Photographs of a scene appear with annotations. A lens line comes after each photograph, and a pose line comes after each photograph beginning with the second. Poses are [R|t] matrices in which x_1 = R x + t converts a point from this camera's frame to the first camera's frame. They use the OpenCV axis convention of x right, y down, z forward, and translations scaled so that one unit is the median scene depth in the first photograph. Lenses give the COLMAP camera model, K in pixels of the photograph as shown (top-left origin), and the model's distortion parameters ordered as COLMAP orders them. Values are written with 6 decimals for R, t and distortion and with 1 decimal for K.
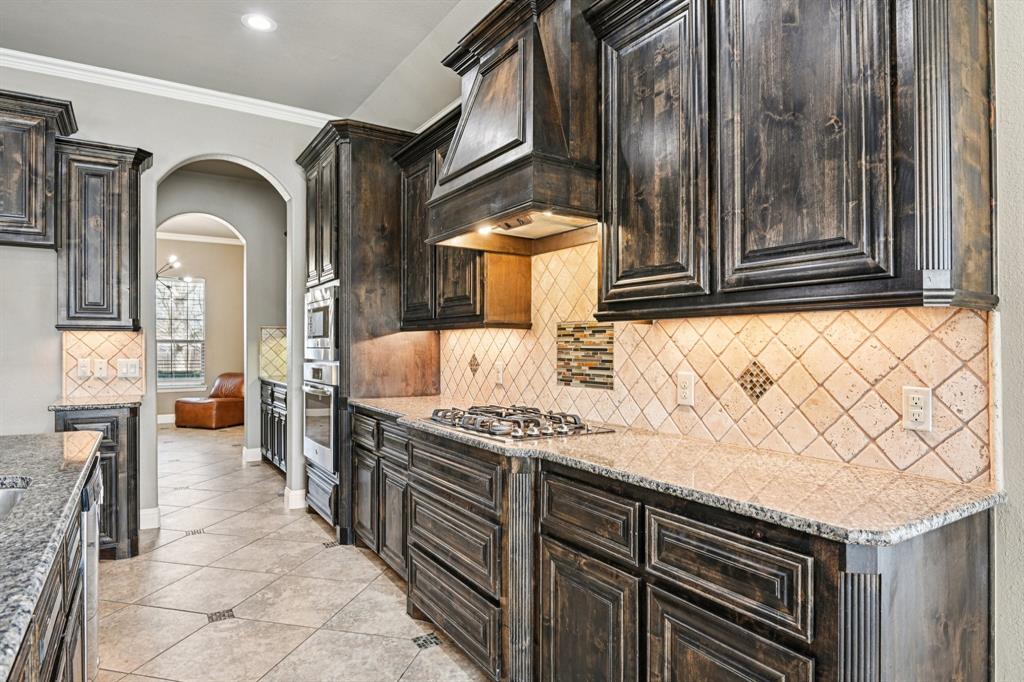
lens RADIAL K [[591.8, 0, 515.6], [0, 591.8, 352.0], [0, 0, 1]] dist [-0.023180, -0.012357]
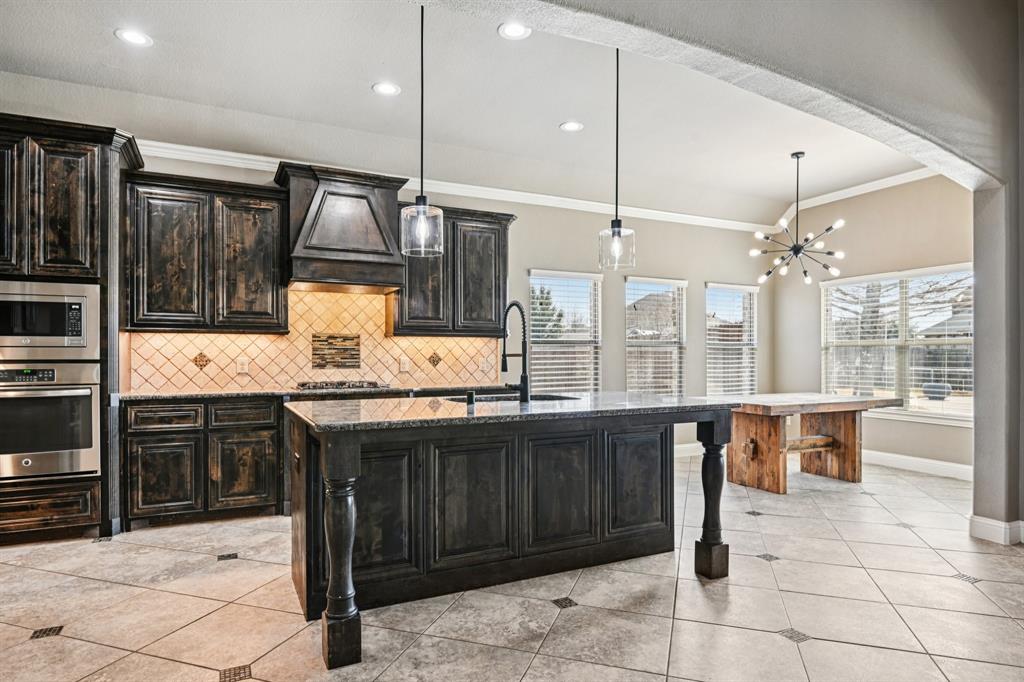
lens RADIAL K [[591.8, 0, 527.2], [0, 591.8, 359.8], [0, 0, 1]] dist [-0.023180, -0.012357]
pose [[0.075948, -0.009983, 0.997062, -1.826251], [0.009564, 0.999911, 0.009283, 0.021390], [-0.997066, 0.008831, 0.076036, 0.273978]]
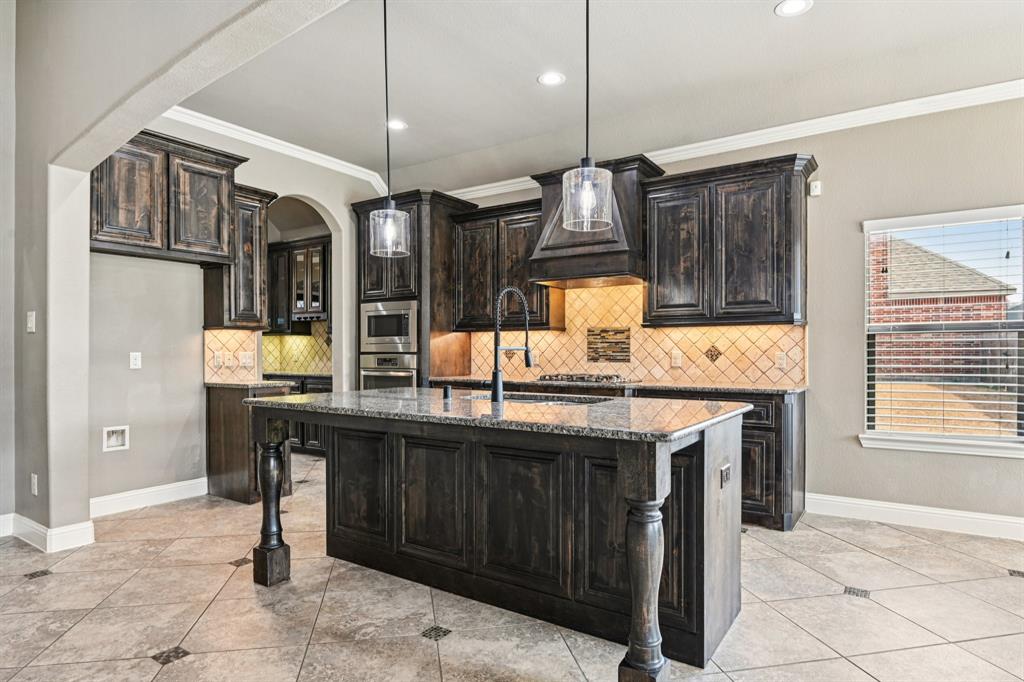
lens RADIAL K [[591.8, 0, 523.4], [0, 591.8, 361.4], [0, 0, 1]] dist [-0.023180, -0.012357]
pose [[0.915431, -0.012505, 0.402282, -0.954340], [0.009008, 0.999903, 0.010583, 0.037155], [-0.402375, -0.006064, 0.915455, -0.659080]]
